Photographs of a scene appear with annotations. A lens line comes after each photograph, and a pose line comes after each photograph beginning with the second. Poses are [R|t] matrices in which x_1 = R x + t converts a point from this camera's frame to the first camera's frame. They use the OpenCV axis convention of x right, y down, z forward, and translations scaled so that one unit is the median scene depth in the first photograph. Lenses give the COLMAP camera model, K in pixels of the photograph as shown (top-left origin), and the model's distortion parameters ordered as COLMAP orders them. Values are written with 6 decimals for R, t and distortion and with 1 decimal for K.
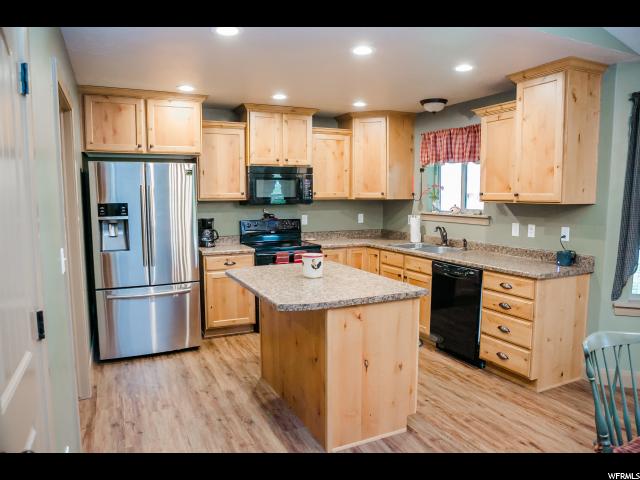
lens RADIAL K [[446.8, 0, 320.0], [0, 446.8, 240.0], [0, 0, 1]] dist [-0.107451, 0.049045]
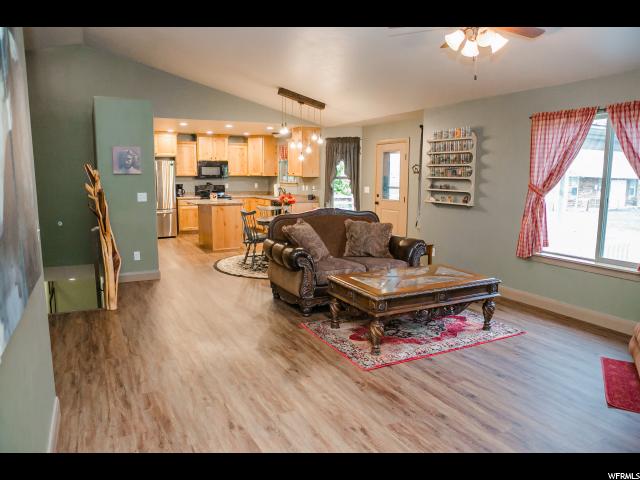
lens RADIAL K [[445.4, 0, 320.0], [0, 445.4, 240.0], [0, 0, 1]] dist [-0.102000, 0.053405]
pose [[0.999185, 0.003373, 0.040235, 0.395188], [-0.005164, 0.998996, 0.044496, 0.142046], [-0.040044, -0.044668, 0.998199, -1.369687]]
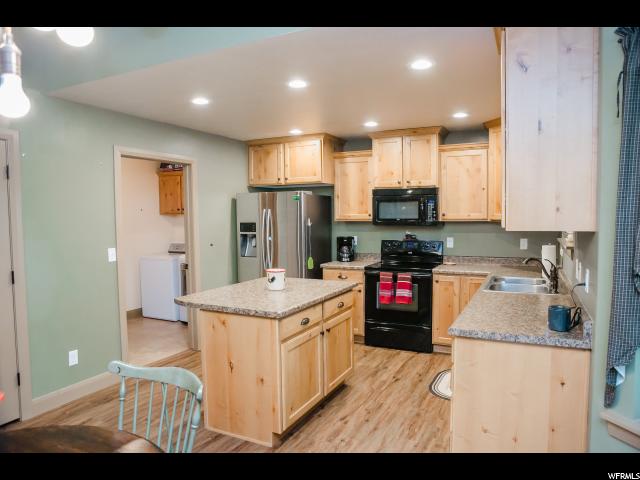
lens RADIAL K [[434.8, 0, 320.0], [0, 434.8, 240.0], [0, 0, 1]] dist [-0.074788, 0.002831]
pose [[0.616813, 0.041862, -0.785996, 0.633618], [-0.072961, 0.997326, -0.004139, -0.032717], [0.783721, 0.059900, 0.618218, 0.268632]]
